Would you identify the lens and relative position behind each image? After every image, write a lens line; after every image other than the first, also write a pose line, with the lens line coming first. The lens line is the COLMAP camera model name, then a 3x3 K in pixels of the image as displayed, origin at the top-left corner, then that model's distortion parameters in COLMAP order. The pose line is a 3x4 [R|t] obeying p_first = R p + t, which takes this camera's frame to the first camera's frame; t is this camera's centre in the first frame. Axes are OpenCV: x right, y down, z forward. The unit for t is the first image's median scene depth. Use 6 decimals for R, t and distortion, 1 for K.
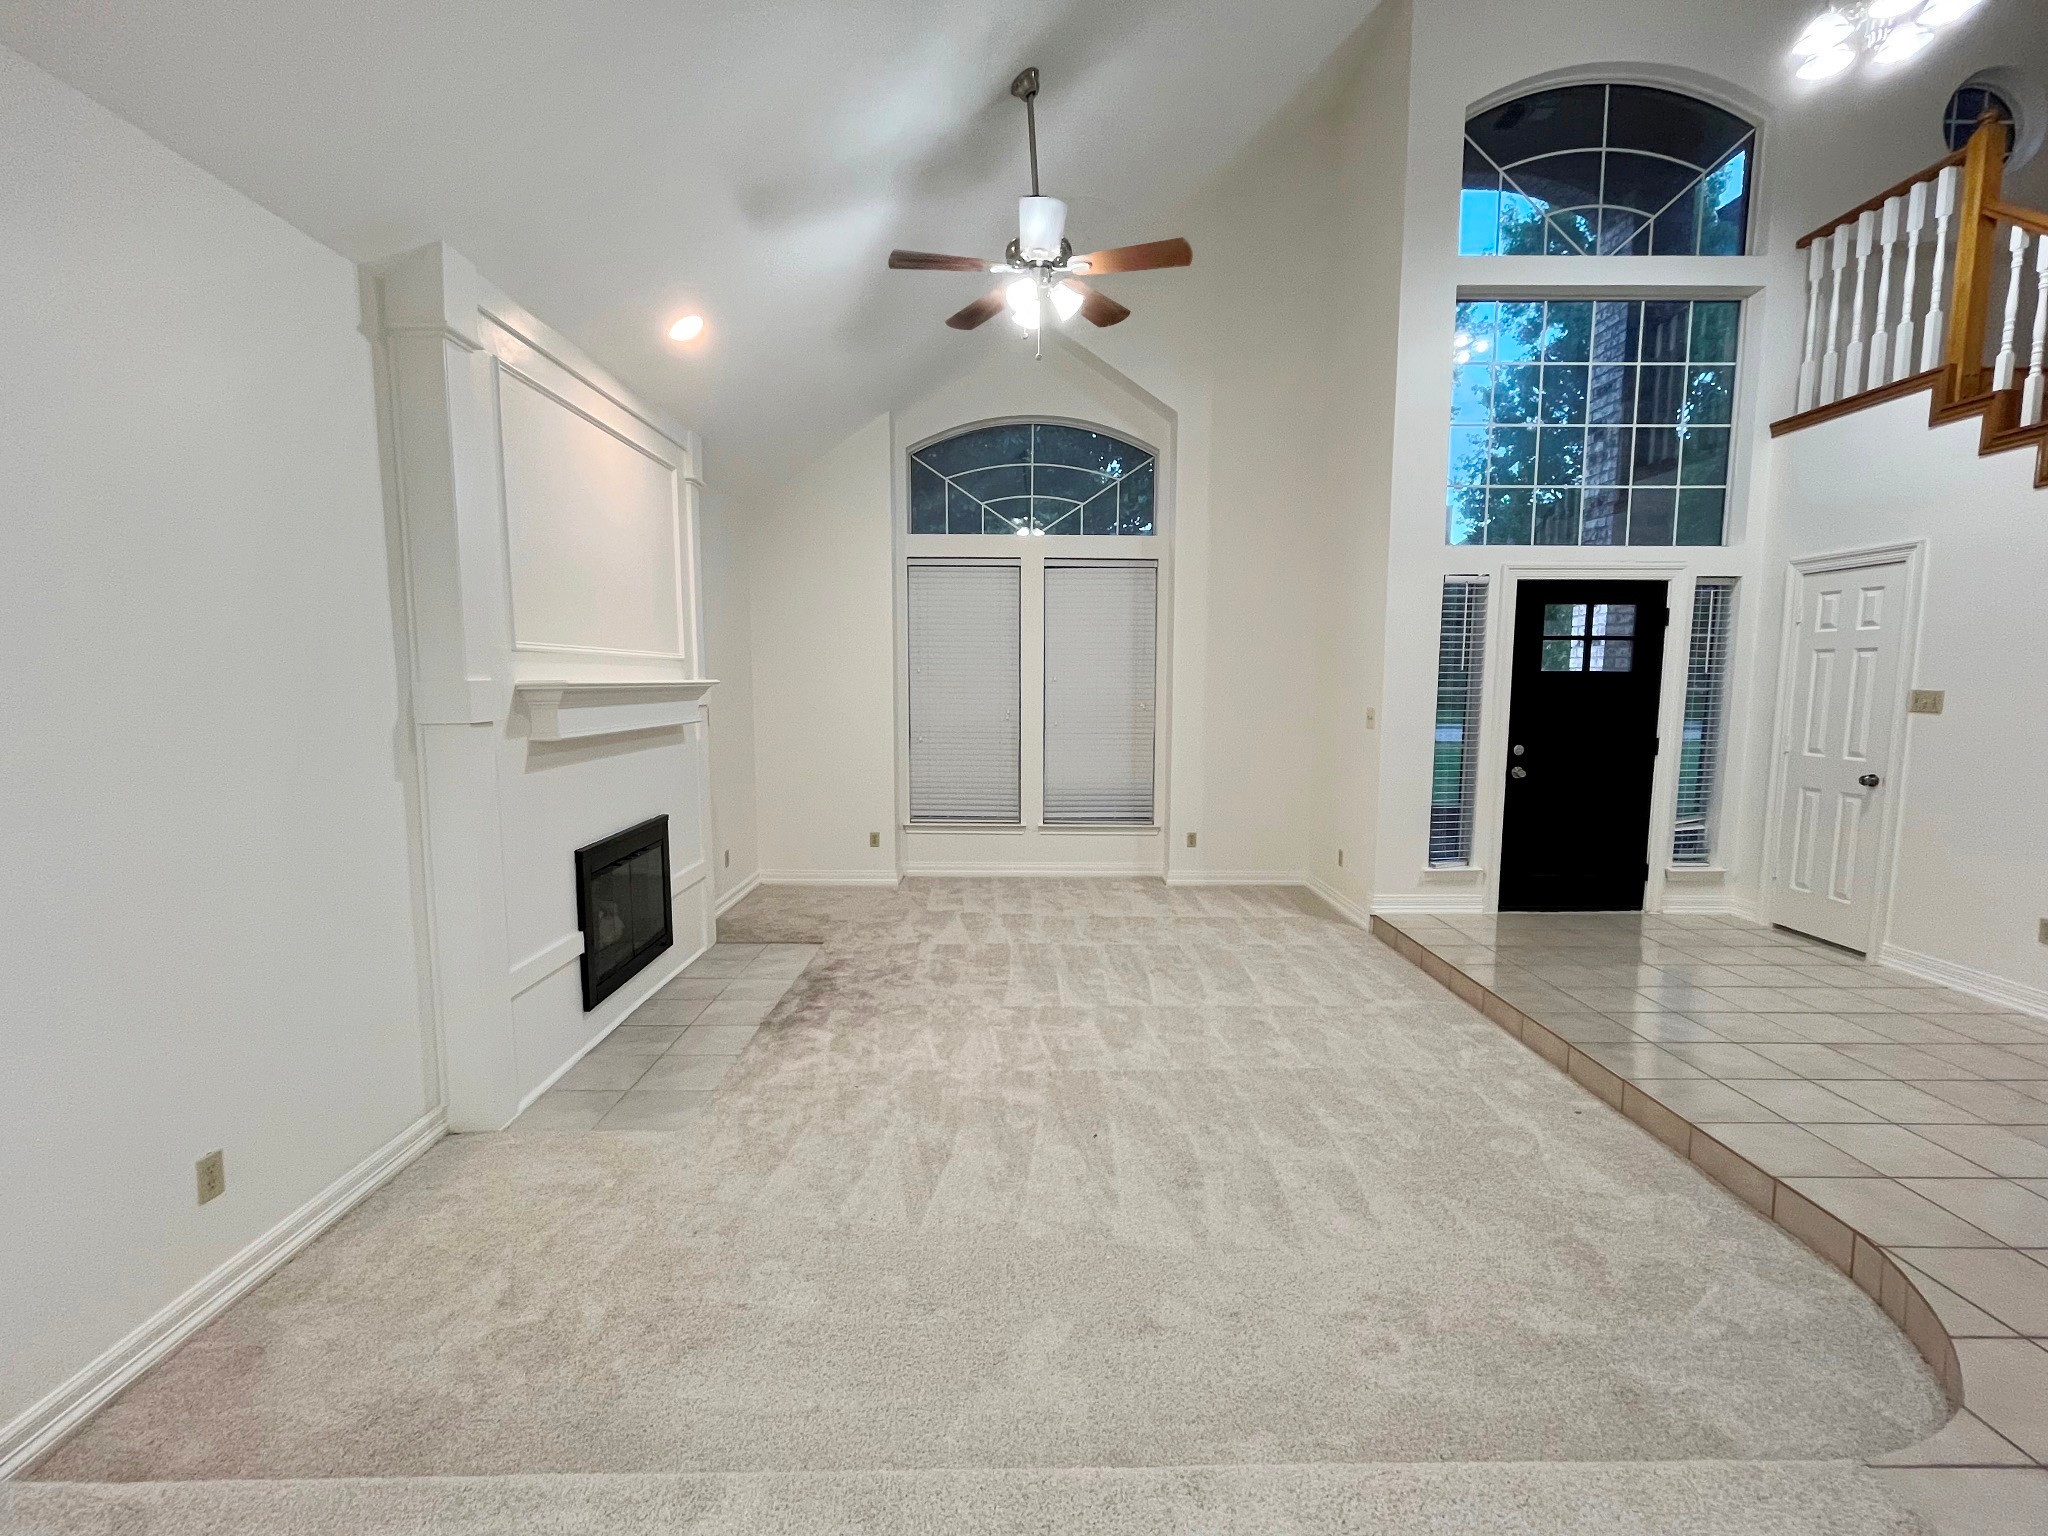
lens RADIAL K [[918.4, 0, 1020.4], [0, 918.4, 770.9], [0, 0, 1]] dist [-0.003369, -0.000416]
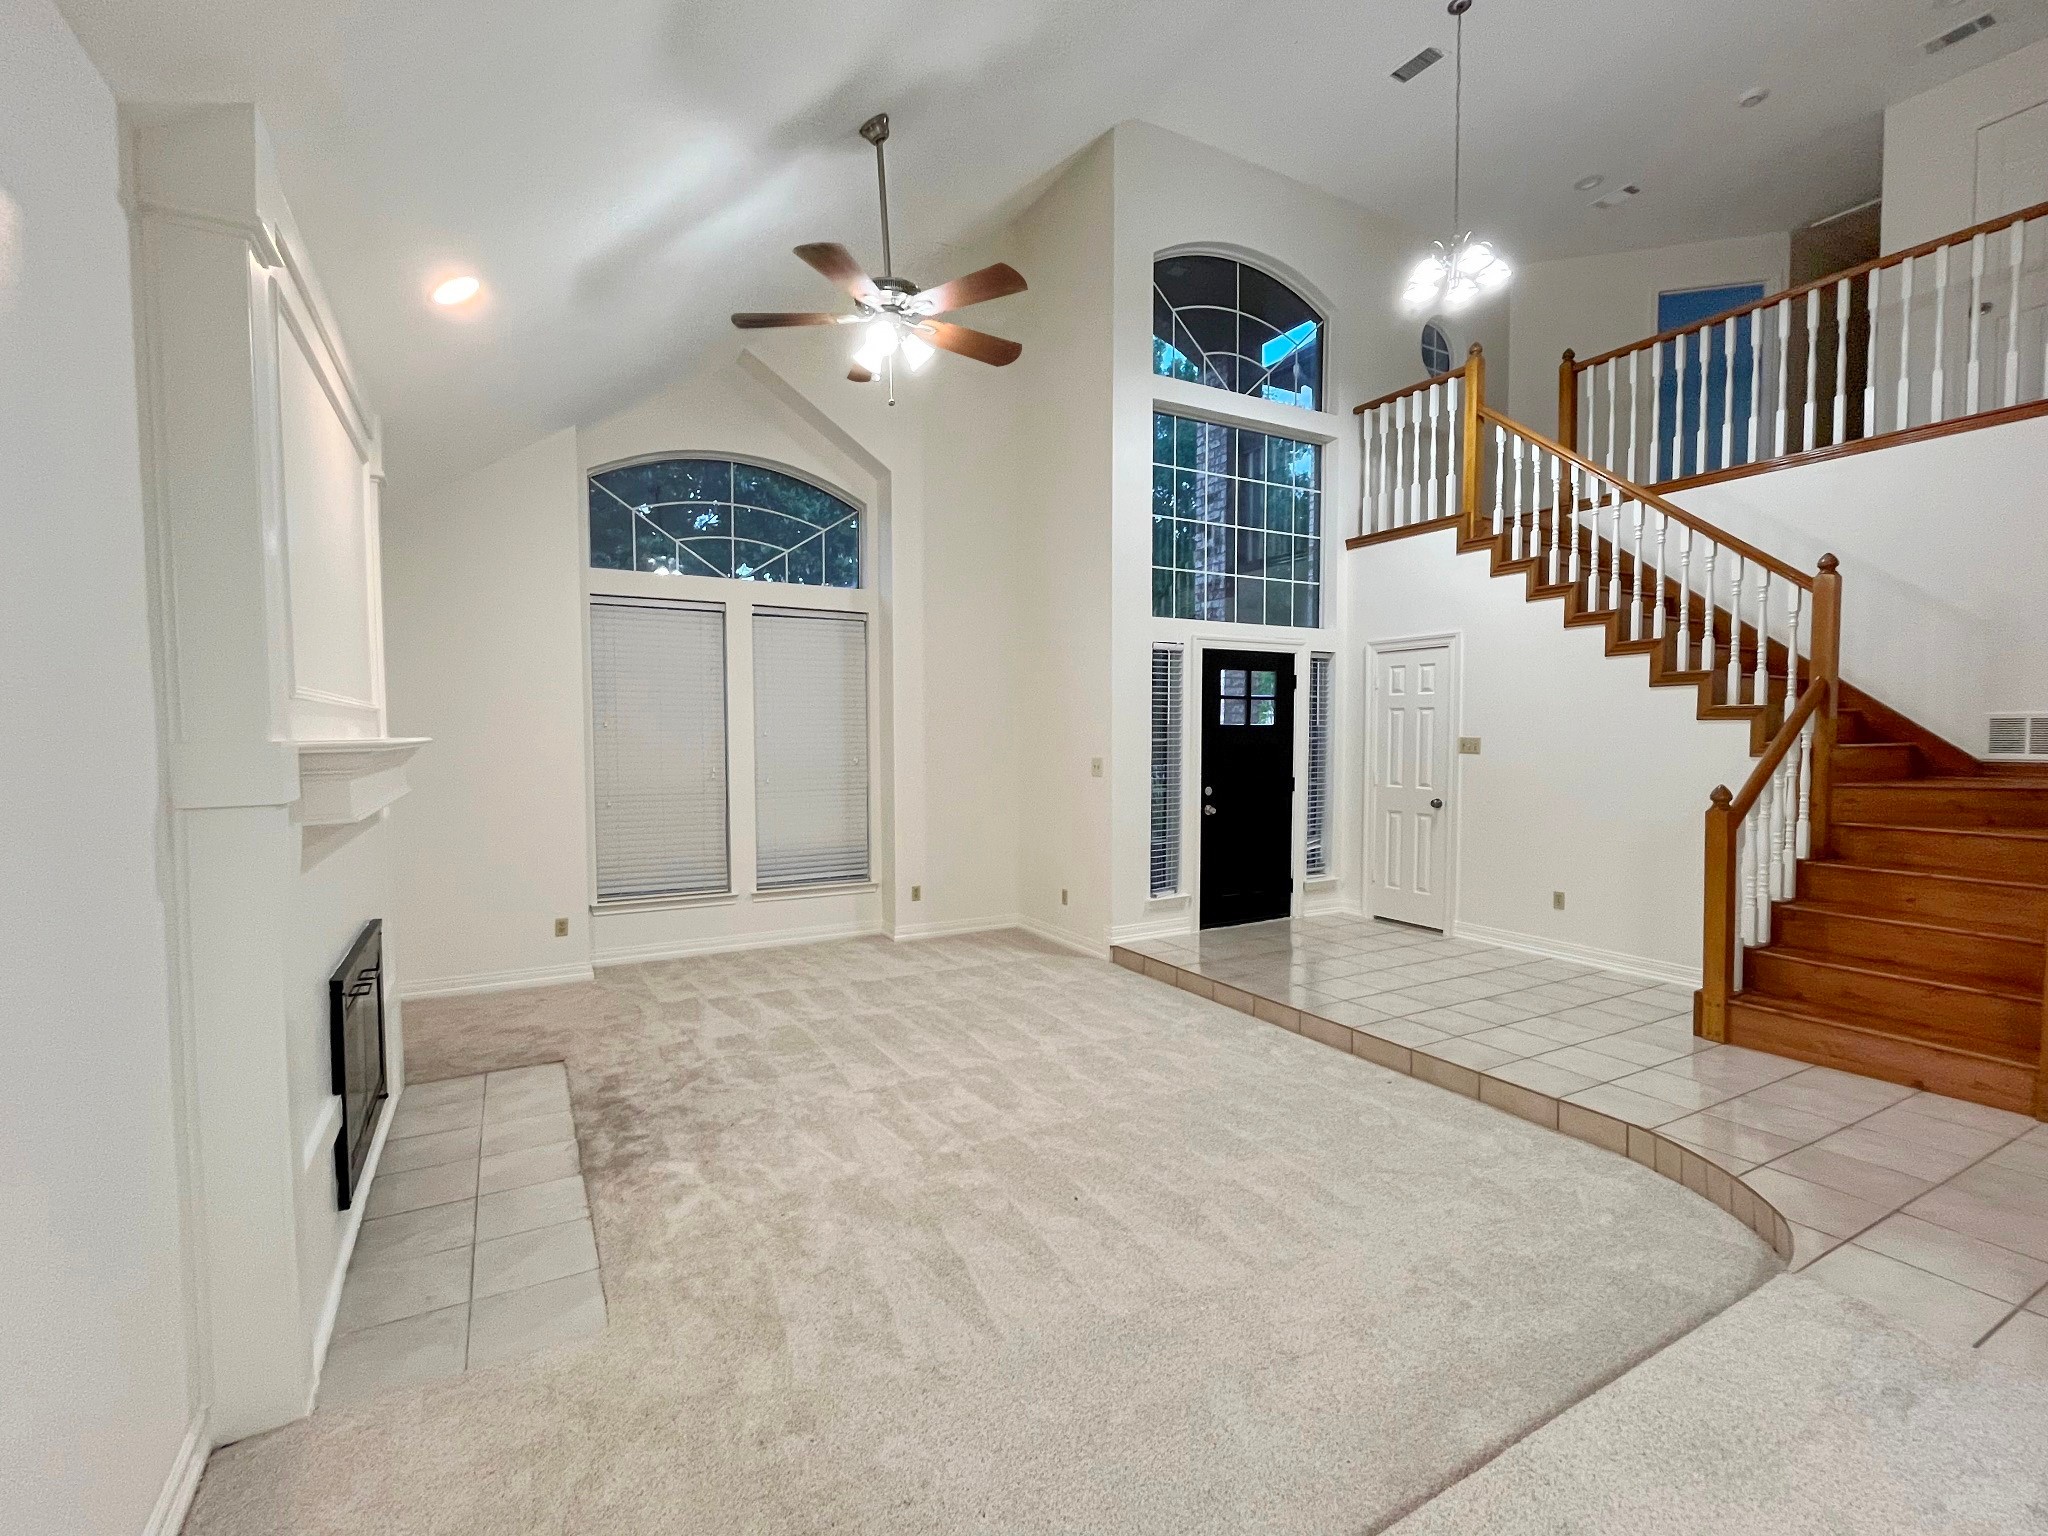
lens RADIAL K [[918.4, 0, 1021.7], [0, 918.4, 769.2], [0, 0, 1]] dist [-0.003369, -0.000416]
pose [[0.874046, -0.024983, 0.485201, -0.277812], [0.053426, 0.997563, -0.044877, -0.012029], [-0.482897, 0.065147, 0.873250, 0.091812]]
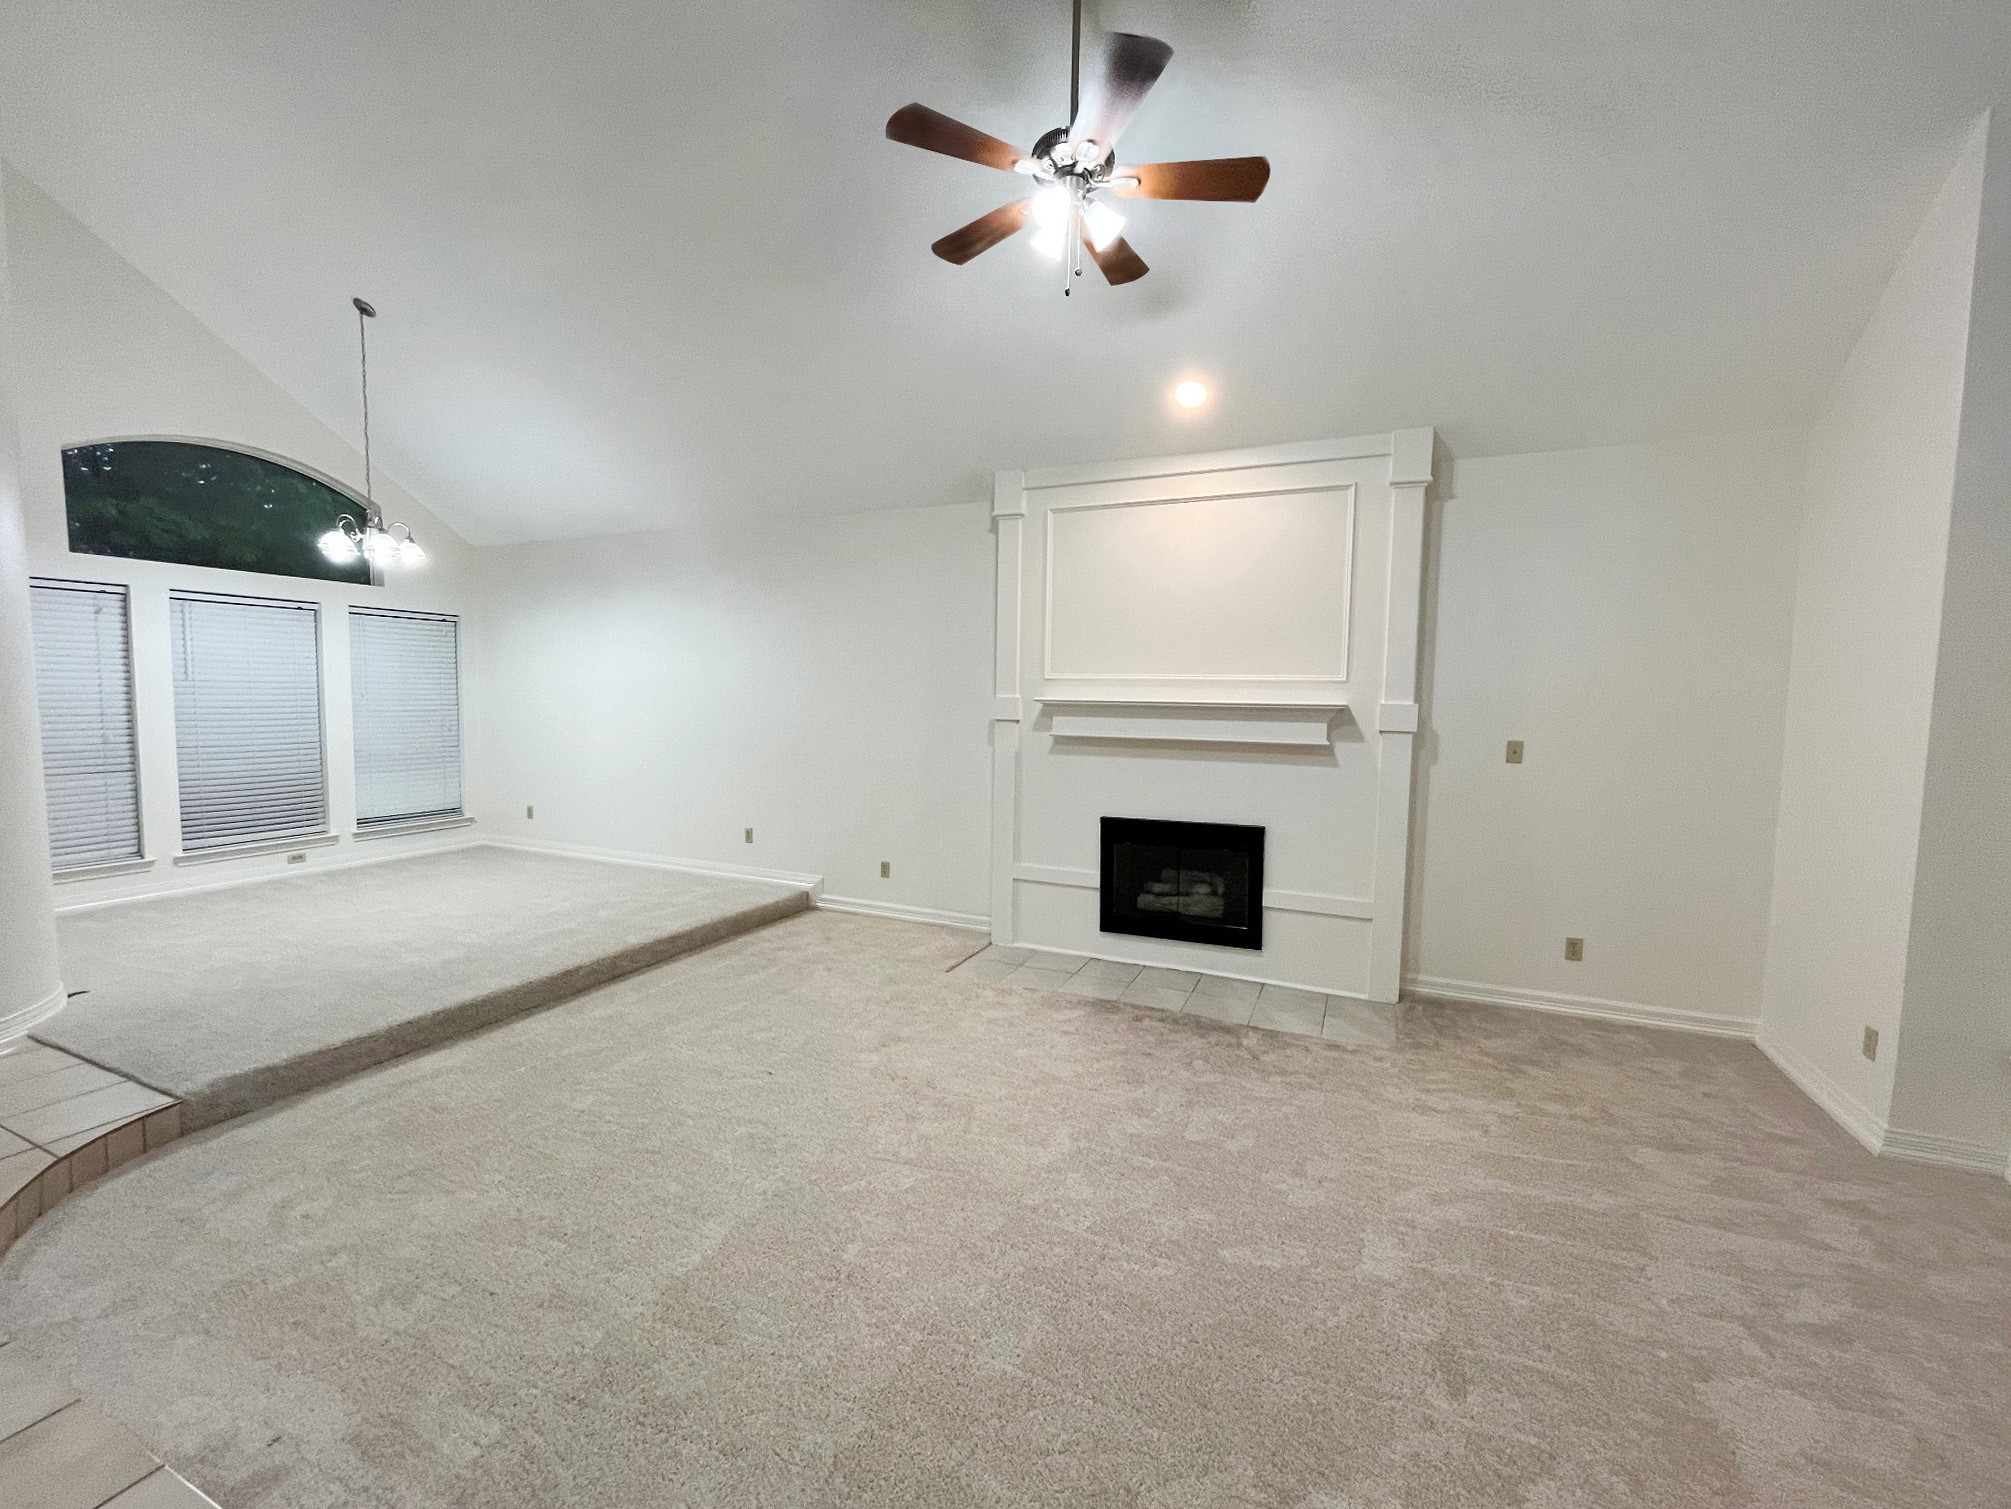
lens RADIAL K [[824.1, 0, 1003.8], [0, 824.1, 757.5], [0, 0, 1]] dist [-0.004972, 0.000155]
pose [[-0.408607, 0.060973, -0.910672, 0.583887], [-0.106278, 0.987800, 0.113822, -0.105221], [0.906502, 0.143293, -0.397142, 1.056101]]
